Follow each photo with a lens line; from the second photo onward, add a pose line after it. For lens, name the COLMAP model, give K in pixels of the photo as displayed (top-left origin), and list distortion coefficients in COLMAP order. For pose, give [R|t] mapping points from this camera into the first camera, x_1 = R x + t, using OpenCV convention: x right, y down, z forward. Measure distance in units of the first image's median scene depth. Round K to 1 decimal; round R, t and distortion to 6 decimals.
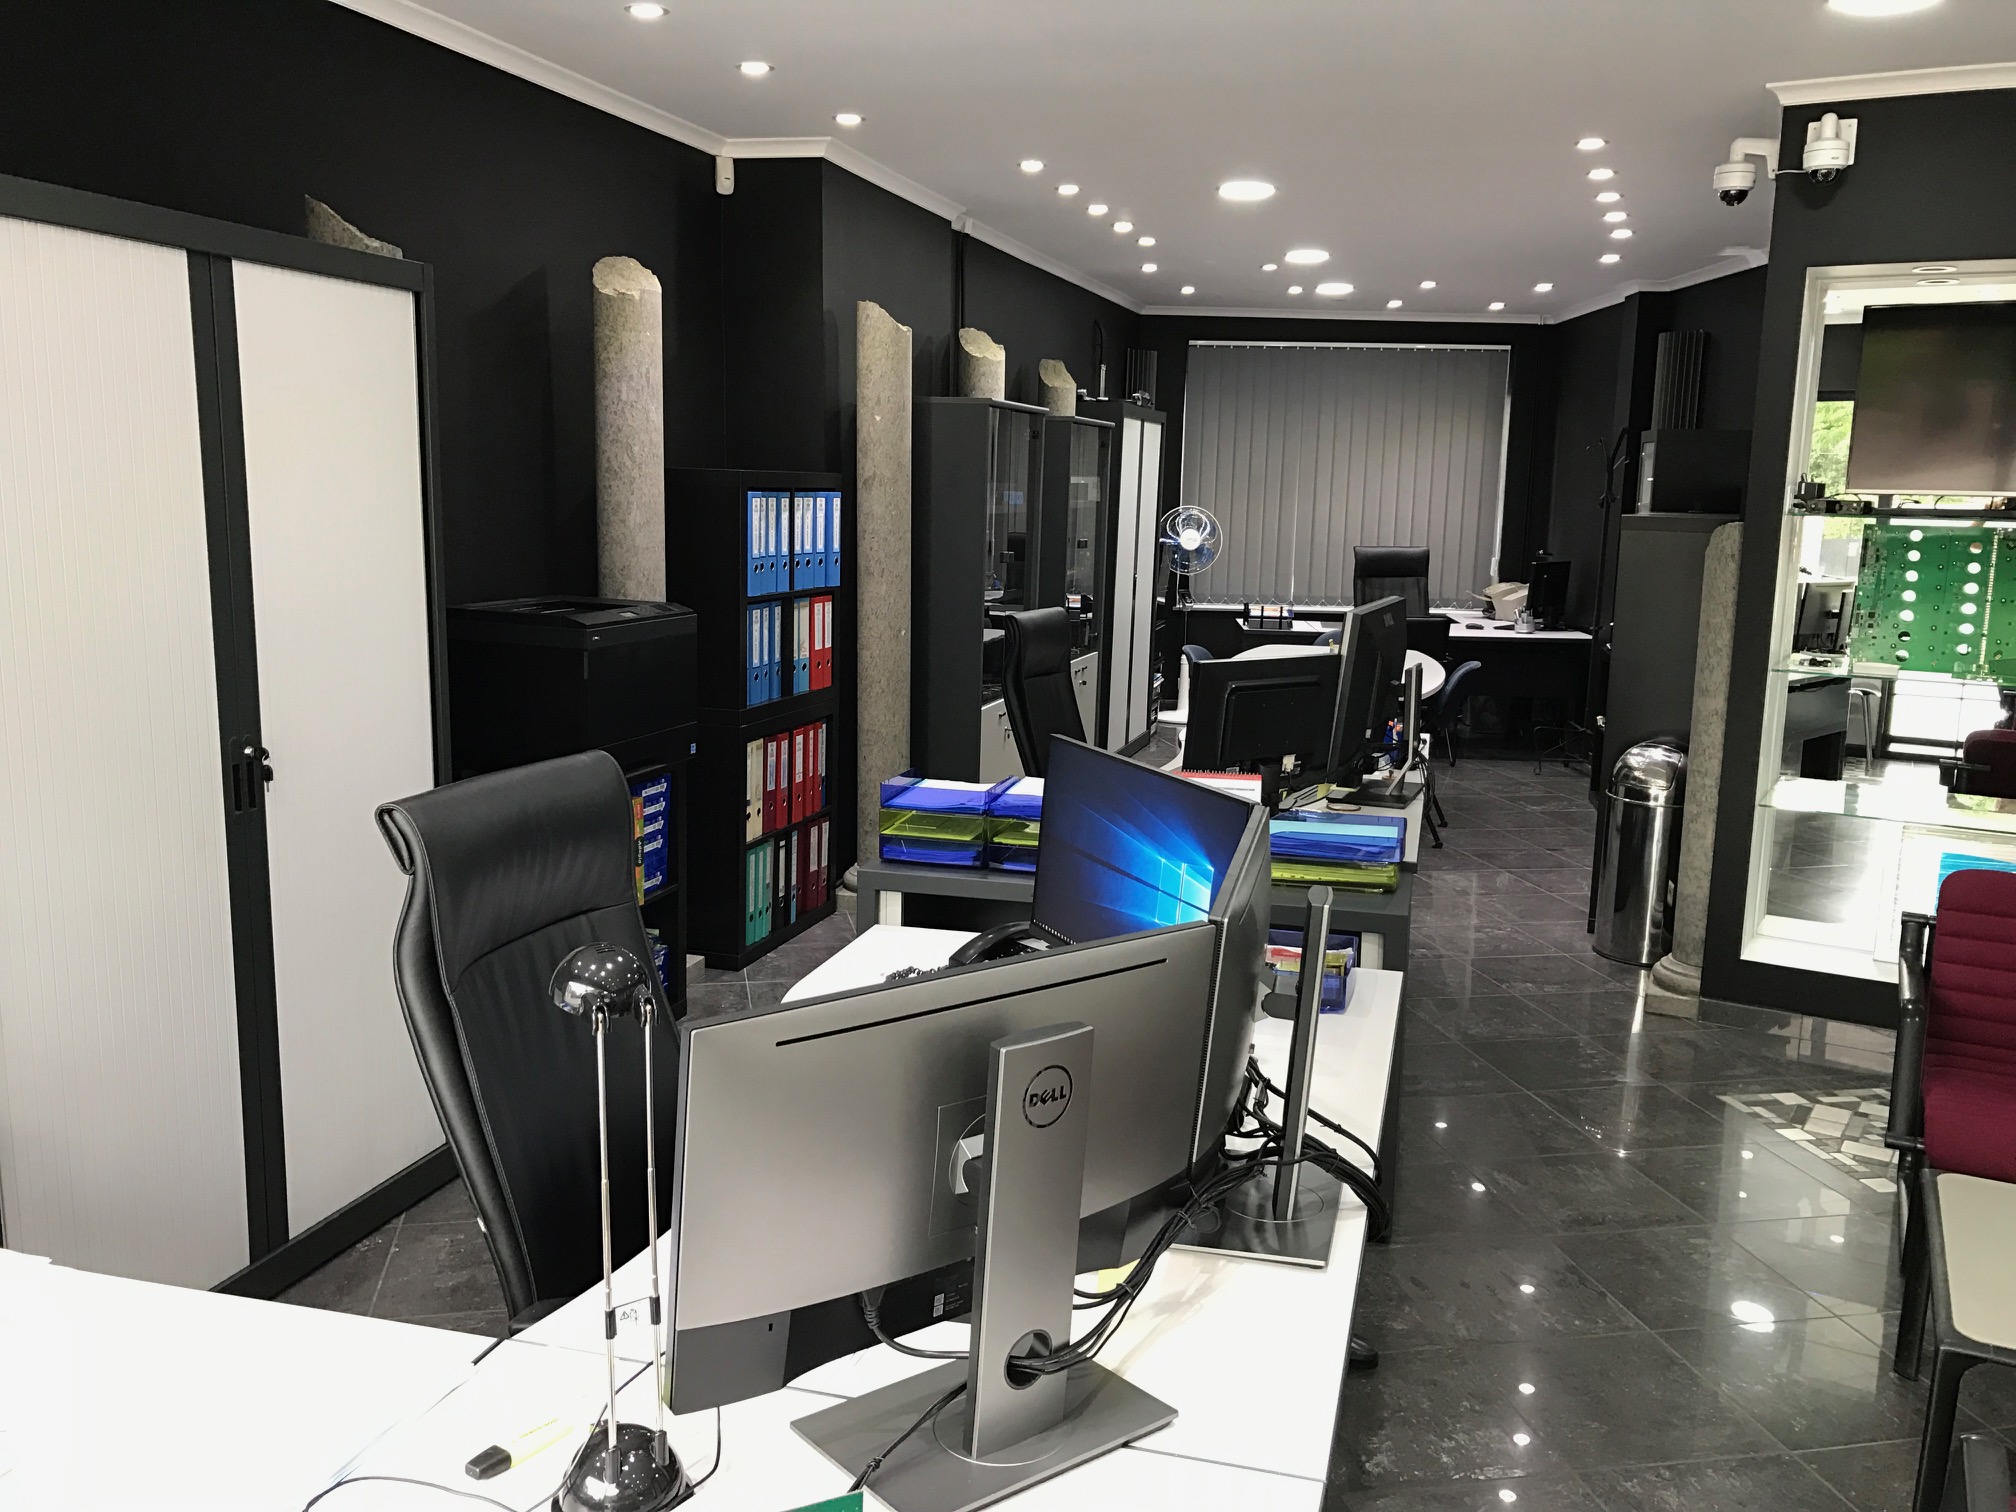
lens RADIAL K [[1637.5, 0, 1008.0], [0, 1637.5, 756.0], [0, 0, 1]] dist [-0.002570, 0.000966]
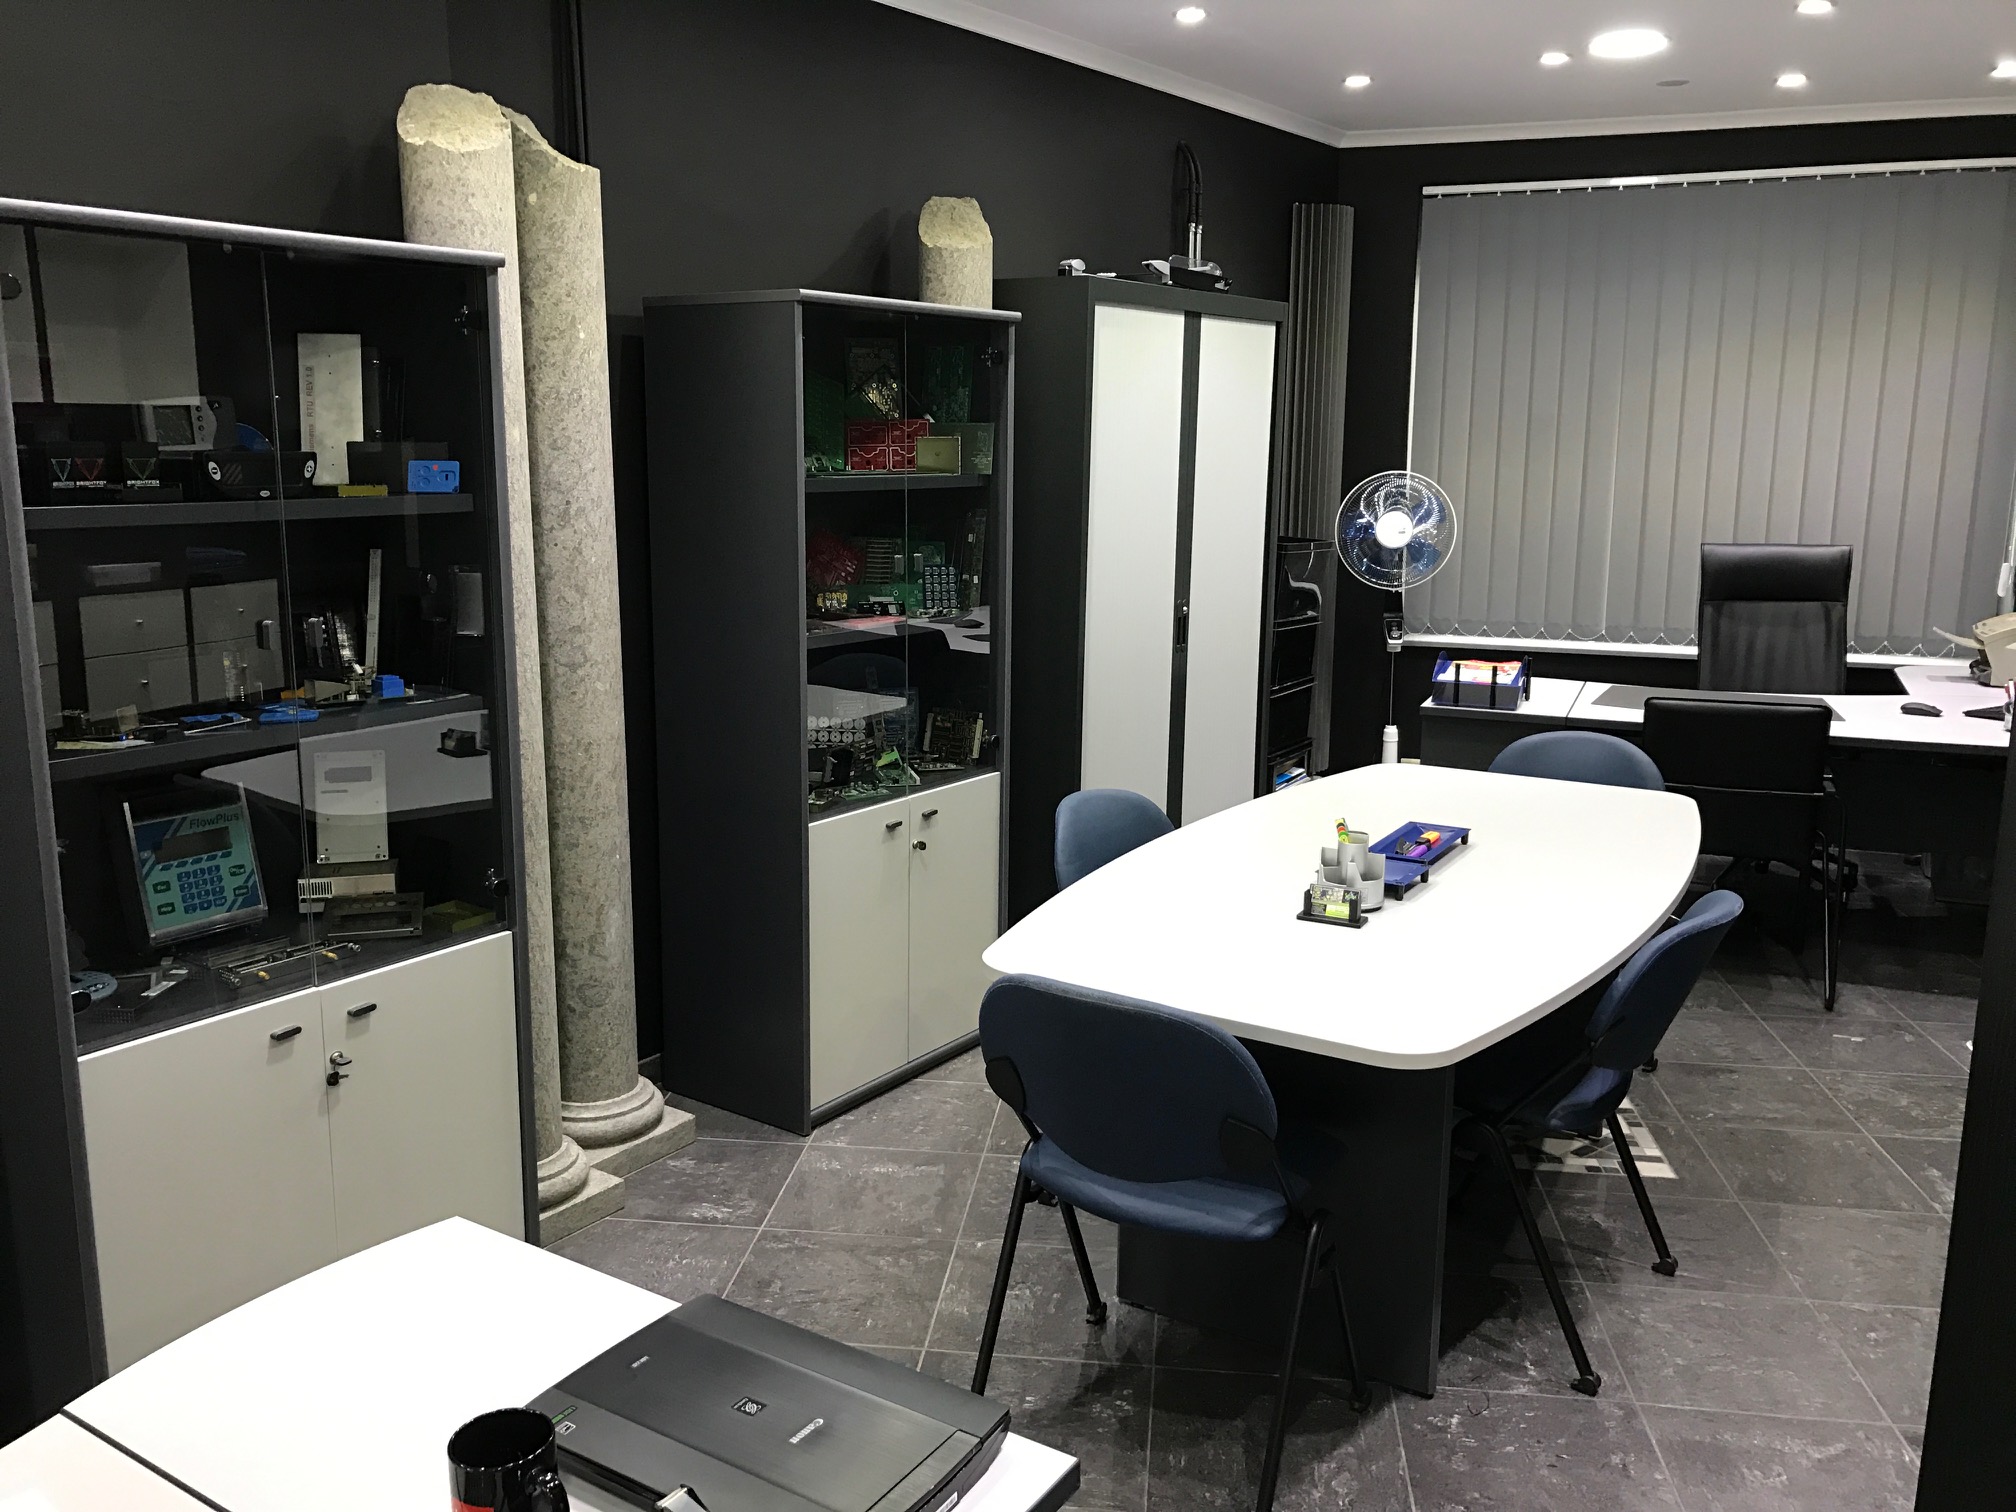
lens RADIAL K [[1656.5, 0, 1007.3], [0, 1656.5, 734.1], [0, 0, 1]] dist [0.012294, 0.007706]
pose [[0.949461, 0.045088, -0.310631, 0.184840], [-0.040620, 0.998957, 0.020841, -0.074005], [0.311246, -0.007170, 0.950302, 0.442736]]
